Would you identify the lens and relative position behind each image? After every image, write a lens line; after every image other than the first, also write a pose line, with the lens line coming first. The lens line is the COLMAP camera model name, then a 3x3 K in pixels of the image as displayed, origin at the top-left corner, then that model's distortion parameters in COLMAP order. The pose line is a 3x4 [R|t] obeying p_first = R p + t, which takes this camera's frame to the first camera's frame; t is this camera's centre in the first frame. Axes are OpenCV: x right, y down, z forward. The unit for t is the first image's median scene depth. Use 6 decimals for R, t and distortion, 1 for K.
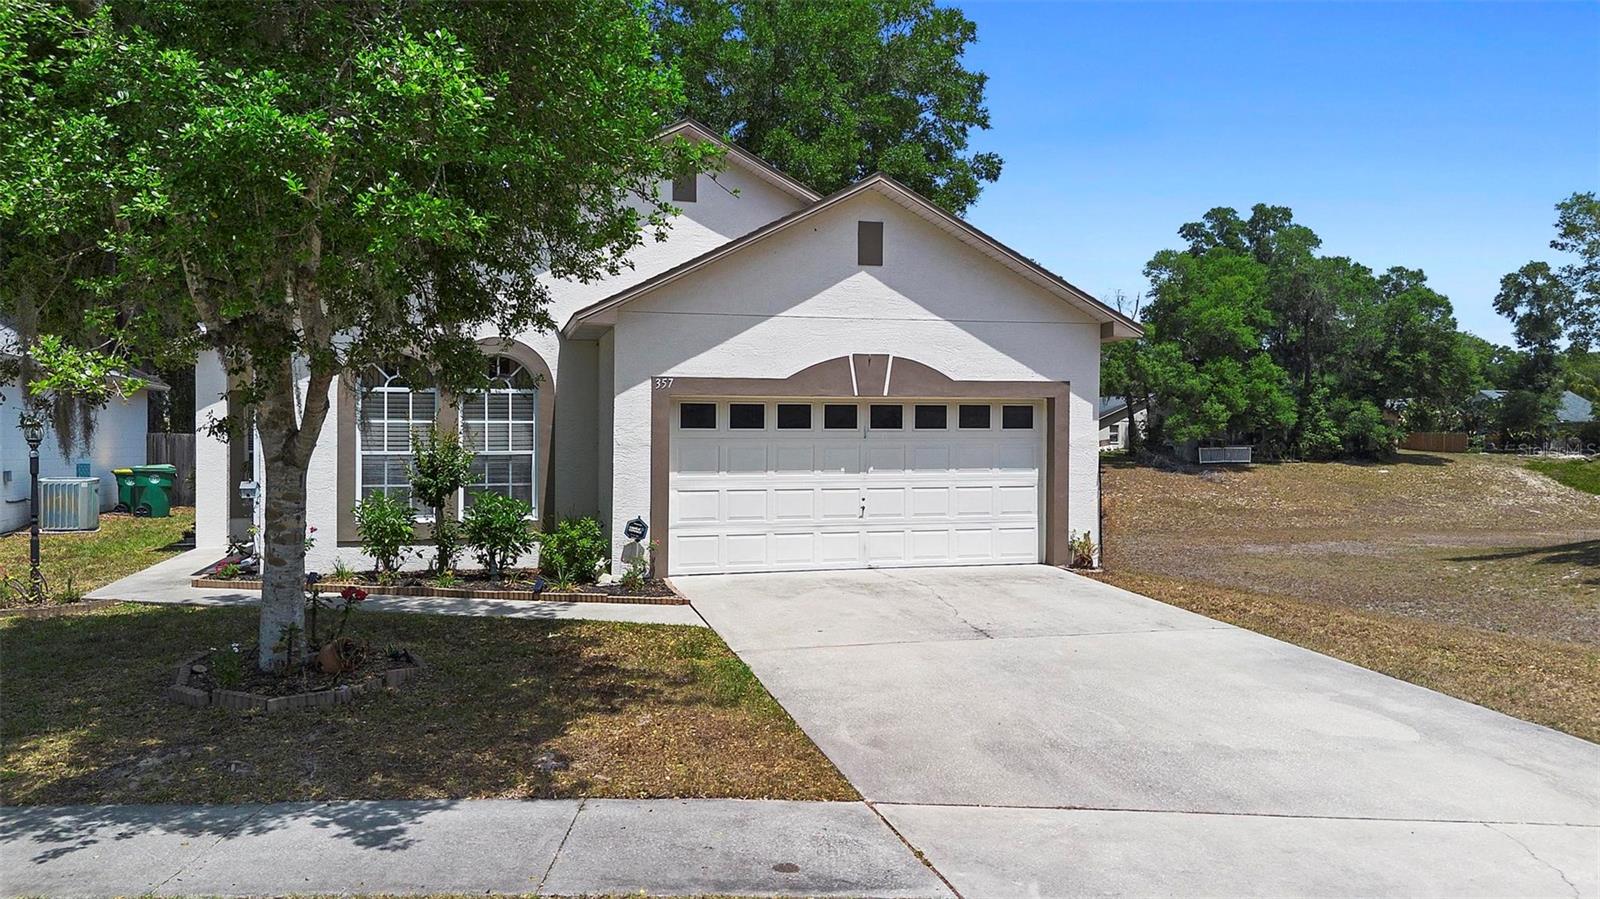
lens RADIAL K [[1136.9, 0, 798.8], [0, 1136.9, 453.9], [0, 0, 1]] dist [0.047676, -0.047462]
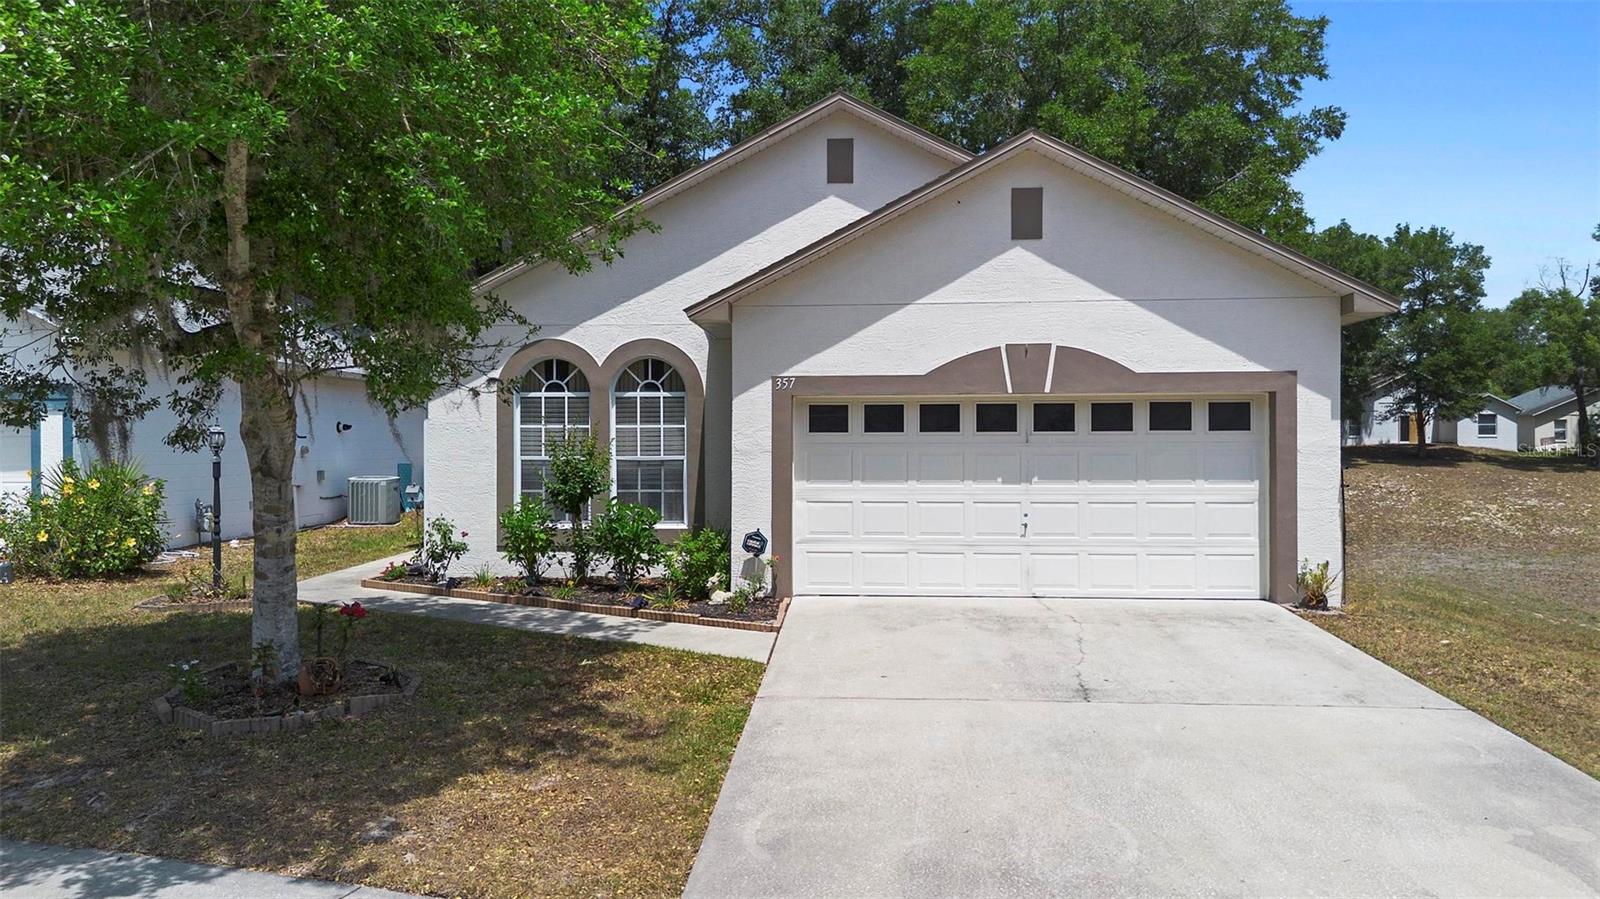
lens RADIAL K [[1136.9, 0, 802.7], [0, 1136.9, 432.3], [0, 0, 1]] dist [0.047676, -0.047462]
pose [[0.945461, -0.003575, -0.325715, 0.183303], [-0.001983, 0.999858, -0.016729, -0.007339], [0.325729, 0.016463, 0.945320, 0.144284]]
